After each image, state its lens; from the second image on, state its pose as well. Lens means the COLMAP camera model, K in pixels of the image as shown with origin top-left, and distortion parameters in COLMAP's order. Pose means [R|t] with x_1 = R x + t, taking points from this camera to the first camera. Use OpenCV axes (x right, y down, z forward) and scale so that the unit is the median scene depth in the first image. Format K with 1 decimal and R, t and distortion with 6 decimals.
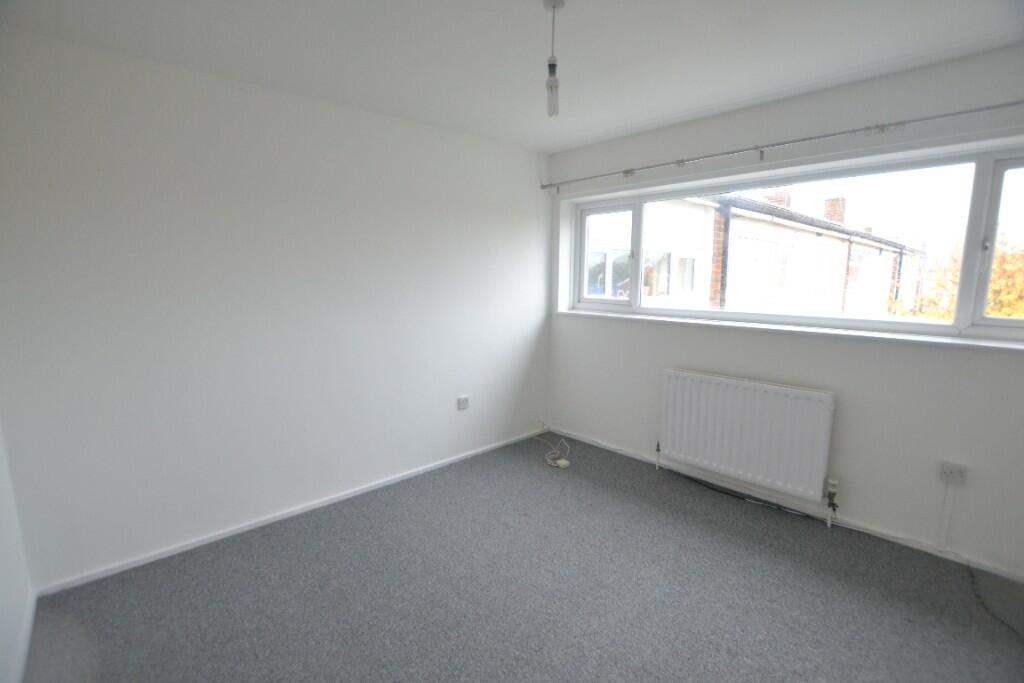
lens RADIAL K [[474.1, 0, 515.1], [0, 474.1, 342.8], [0, 0, 1]] dist [0.021053, -0.000122]
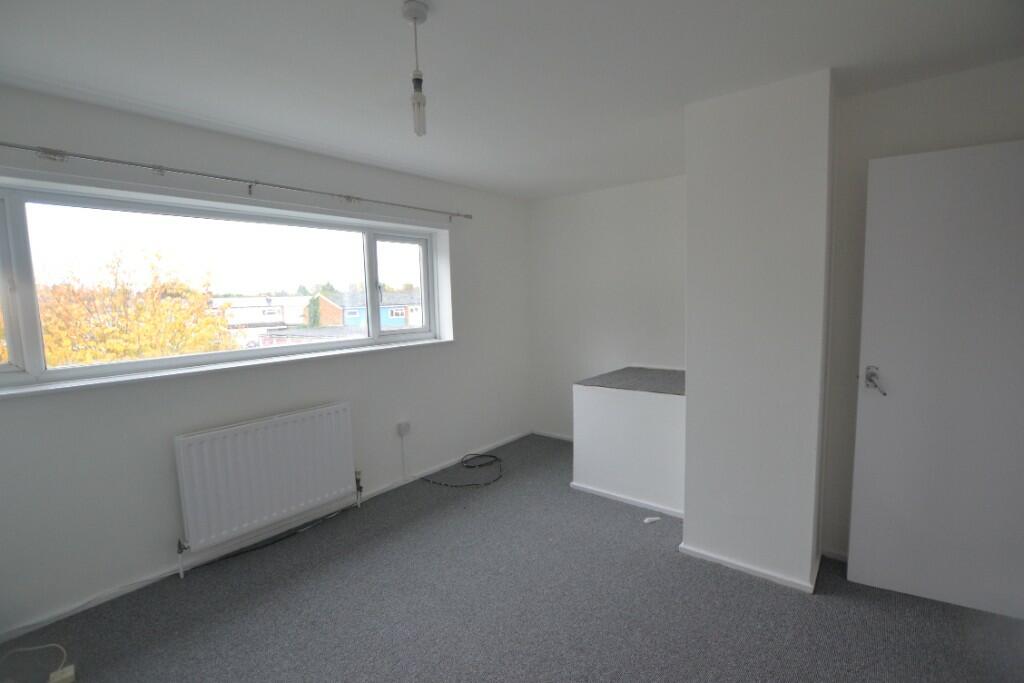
lens RADIAL K [[474.1, 0, 516.0], [0, 474.1, 345.9], [0, 0, 1]] dist [0.021053, -0.000122]
pose [[-0.085342, -0.107132, 0.990575, -0.546175], [0.178166, 0.976537, 0.120964, -0.100166], [-0.980293, 0.186810, -0.064252, 0.590692]]
